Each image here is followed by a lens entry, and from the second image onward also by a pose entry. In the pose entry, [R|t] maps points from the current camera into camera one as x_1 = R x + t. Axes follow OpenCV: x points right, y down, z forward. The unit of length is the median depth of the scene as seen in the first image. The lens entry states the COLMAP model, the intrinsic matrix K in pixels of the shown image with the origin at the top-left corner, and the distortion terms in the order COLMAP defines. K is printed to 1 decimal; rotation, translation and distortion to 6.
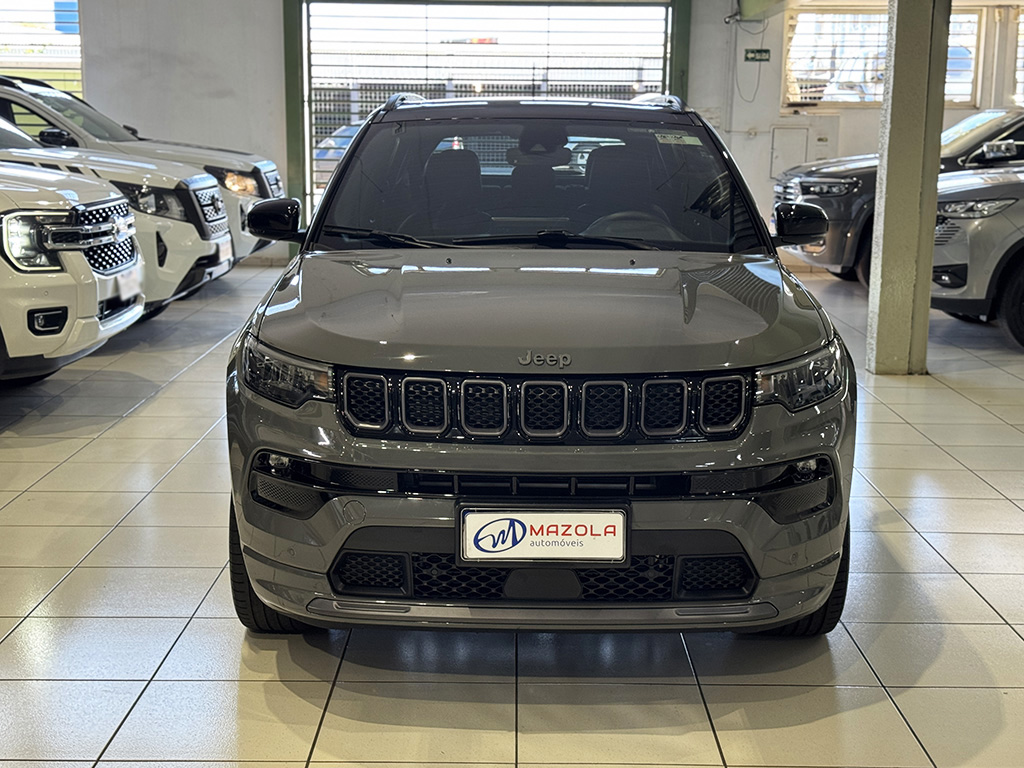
lens RADIAL K [[1449.4, 0, 516.9], [0, 1449.4, 376.3], [0, 0, 1]] dist [0.098859, 0.000000]
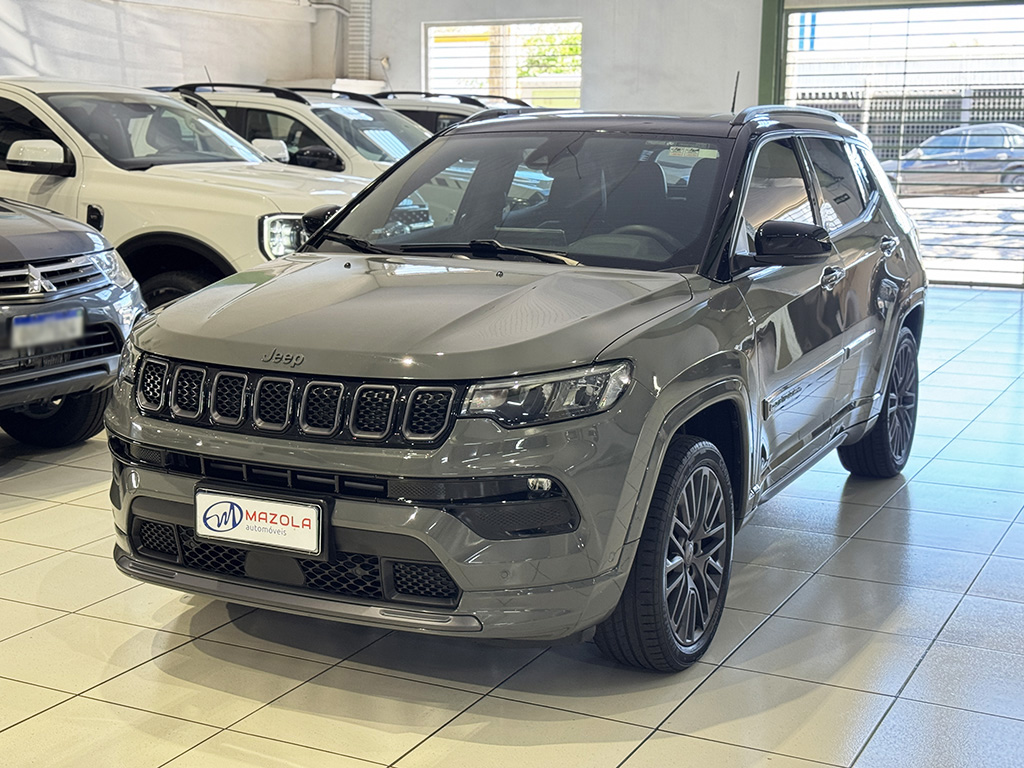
lens RADIAL K [[1449.4, 0, 506.7], [0, 1449.4, 388.1], [0, 0, 1]] dist [0.098859, 0.000000]
pose [[0.890051, 0.074768, -0.449687, 0.637003], [-0.074715, 0.997044, 0.017895, -0.020569], [0.449696, 0.017671, 0.893007, 0.119140]]
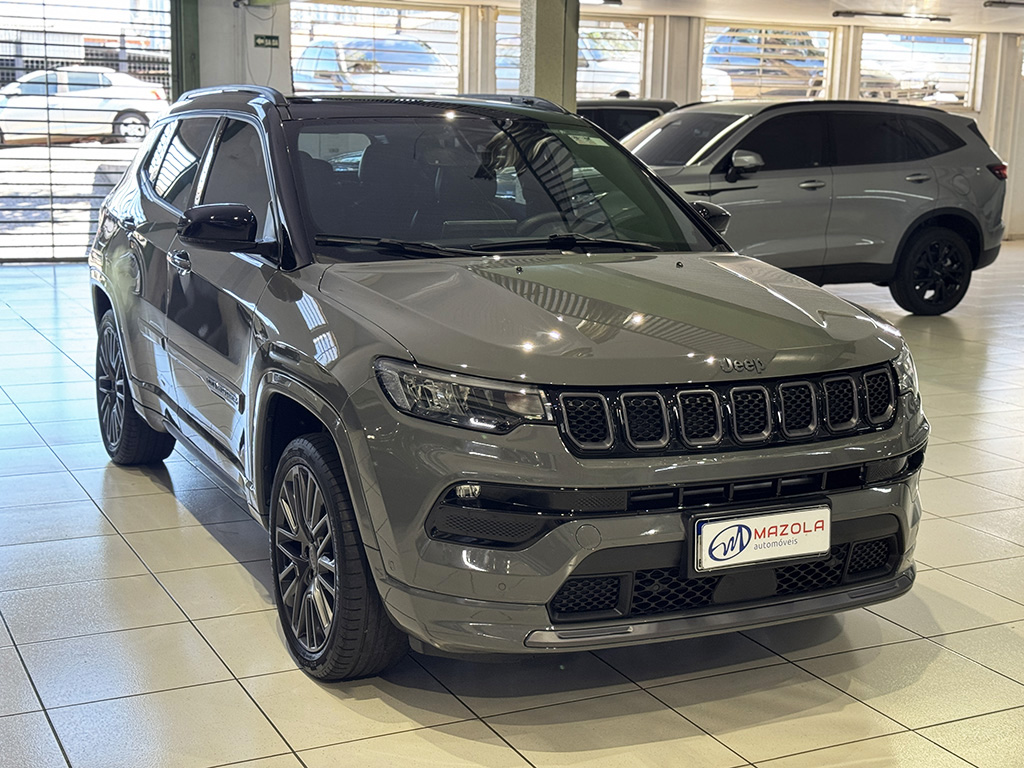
lens RADIAL K [[1449.4, 0, 518.3], [0, 1449.4, 388.1], [0, 0, 1]] dist [0.098859, 0.000000]
pose [[0.893066, -0.070750, 0.444329, -0.565201], [0.061780, 0.997488, 0.034654, -0.040133], [-0.445665, -0.003497, 0.895193, 0.156609]]
